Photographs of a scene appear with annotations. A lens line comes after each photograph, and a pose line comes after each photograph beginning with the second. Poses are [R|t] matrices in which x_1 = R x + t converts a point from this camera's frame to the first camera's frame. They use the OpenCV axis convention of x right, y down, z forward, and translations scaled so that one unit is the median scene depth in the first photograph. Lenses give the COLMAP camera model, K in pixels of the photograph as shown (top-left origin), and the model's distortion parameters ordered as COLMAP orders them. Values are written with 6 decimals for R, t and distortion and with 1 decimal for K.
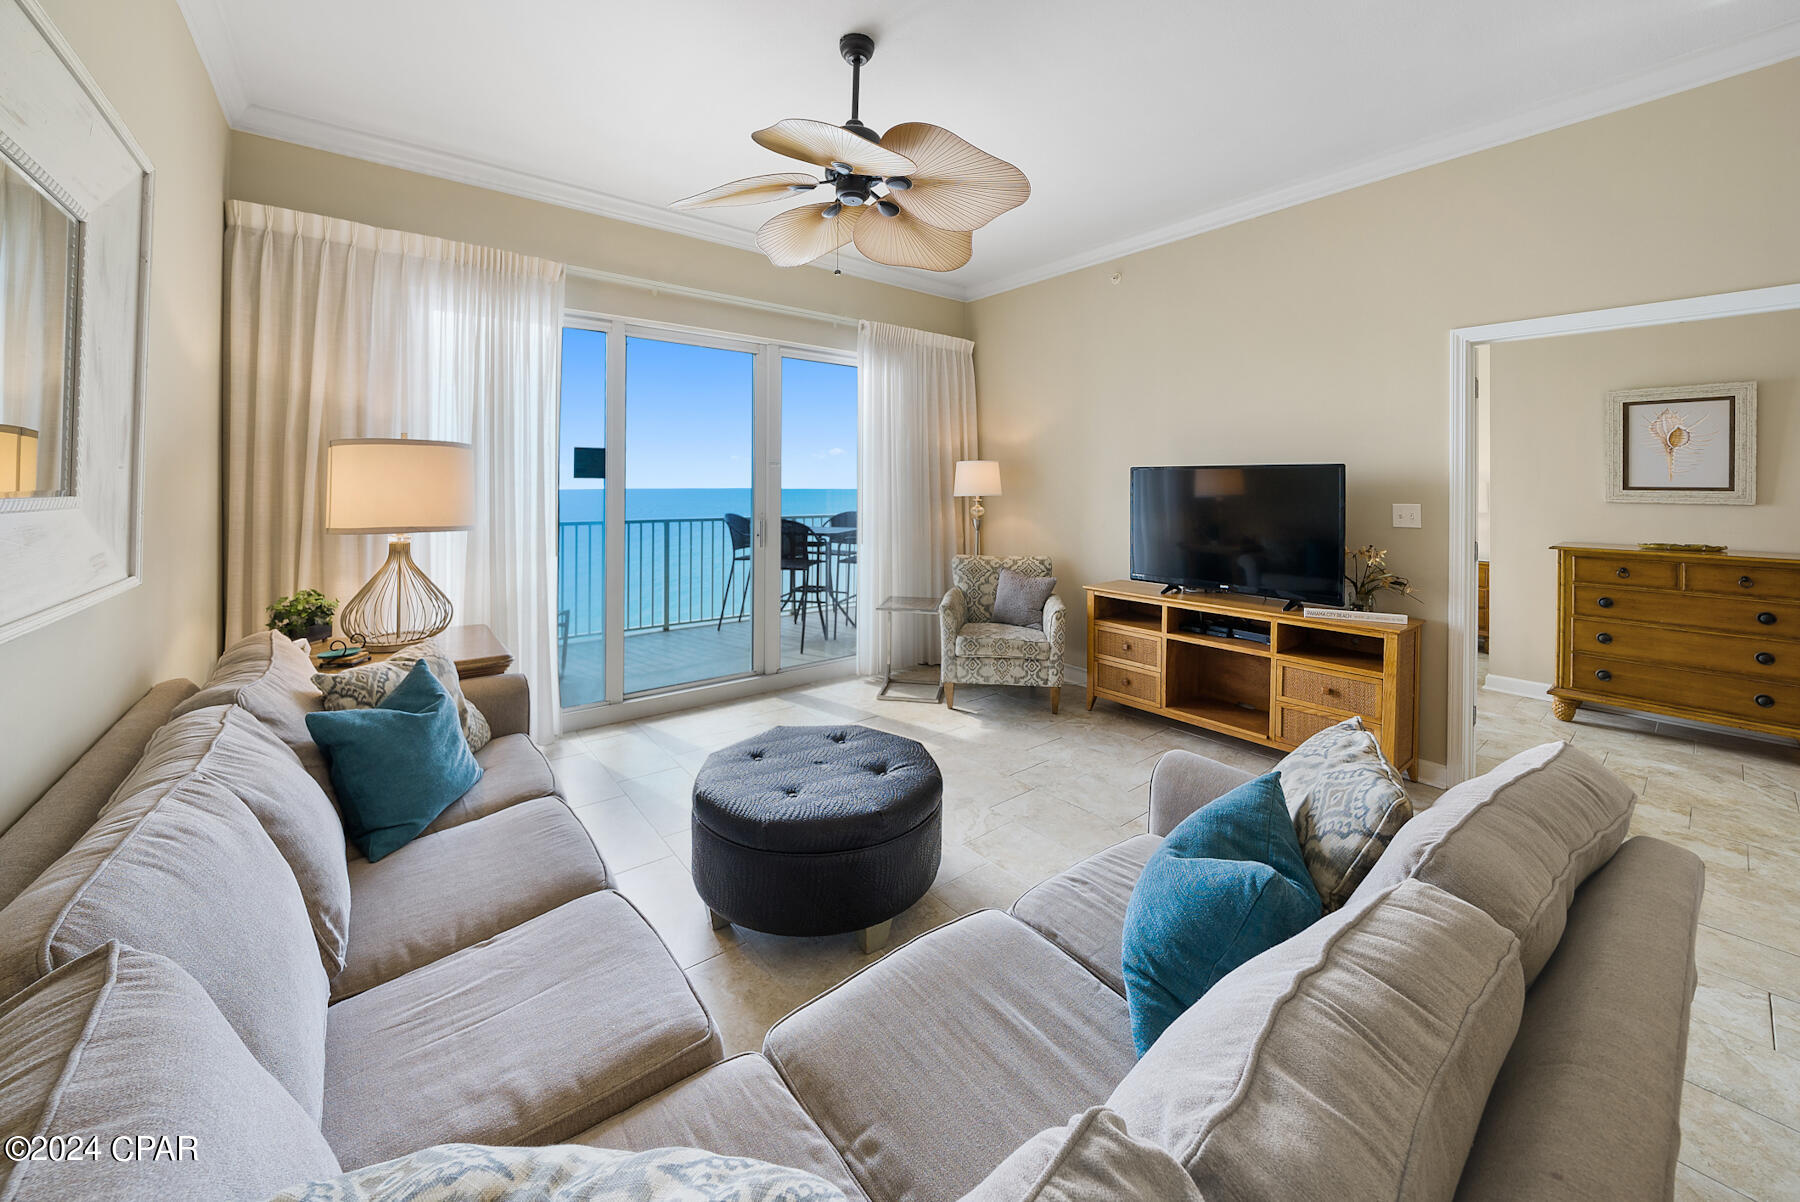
lens RADIAL K [[666.2, 0, 888.5], [0, 666.2, 484.8], [0, 0, 1]] dist [-0.012171, 0.000080]
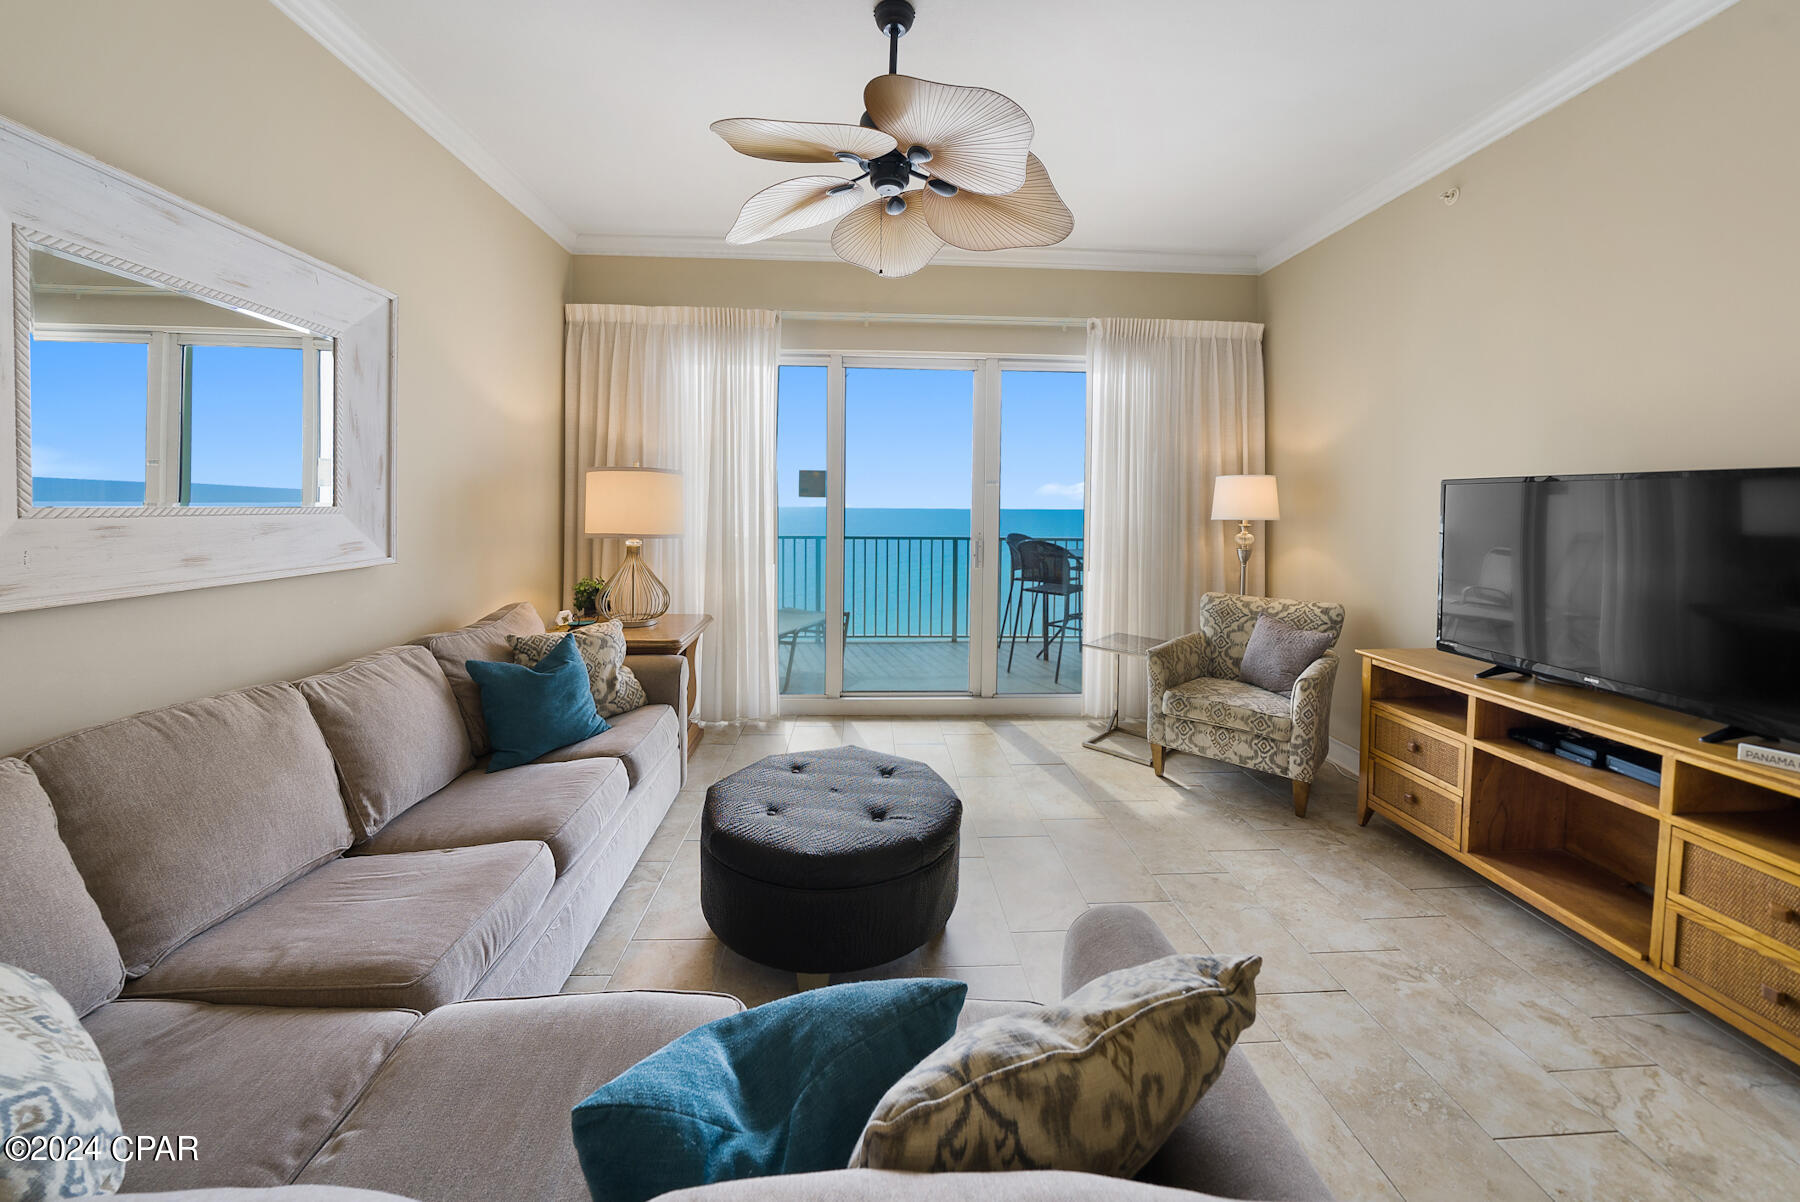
lens RADIAL K [[647.9, 0, 897.3], [0, 647.9, 523.6], [0, 0, 1]] dist [-0.014365, 0.000258]
pose [[0.819218, 0.022308, -0.573049, 0.289097], [-0.006550, 0.999542, 0.029548, 0.001509], [0.573445, -0.020453, 0.818988, 0.168524]]
